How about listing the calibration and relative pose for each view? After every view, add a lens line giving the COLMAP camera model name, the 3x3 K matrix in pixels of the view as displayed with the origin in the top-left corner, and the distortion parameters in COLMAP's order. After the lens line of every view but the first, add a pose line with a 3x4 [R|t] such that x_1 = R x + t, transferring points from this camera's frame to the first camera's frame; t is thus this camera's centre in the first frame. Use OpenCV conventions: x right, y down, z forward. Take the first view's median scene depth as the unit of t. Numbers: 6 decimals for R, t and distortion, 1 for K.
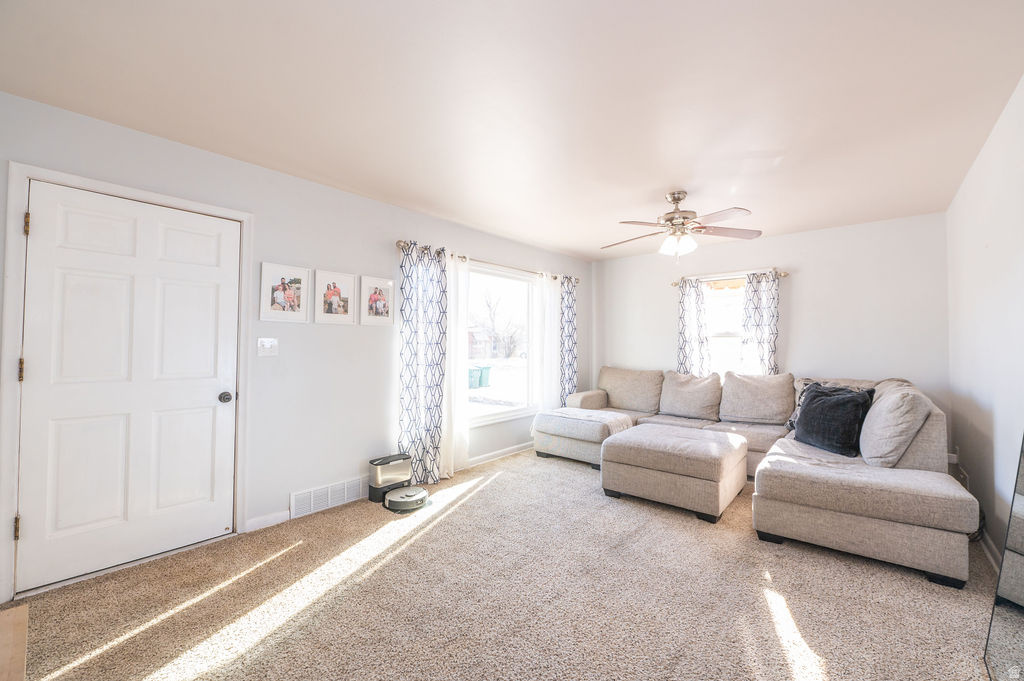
lens RADIAL K [[412.3, 0, 515.7], [0, 412.3, 335.7], [0, 0, 1]] dist [-0.001595, -0.000280]
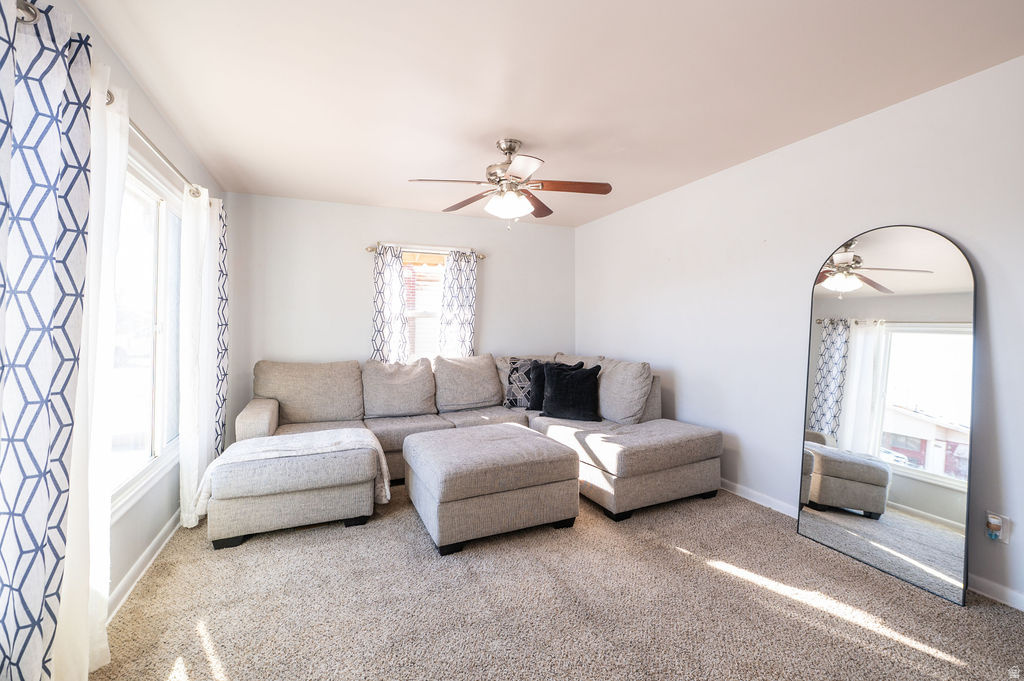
lens RADIAL K [[437.3, 0, 513.2], [0, 437.3, 312.7], [0, 0, 1]] dist [-0.007602, -0.000346]
pose [[0.430993, 0.022556, 0.902073, -0.354659], [-0.016605, 0.999717, -0.017064, 0.008052], [-0.902202, -0.007624, 0.431245, 0.572687]]
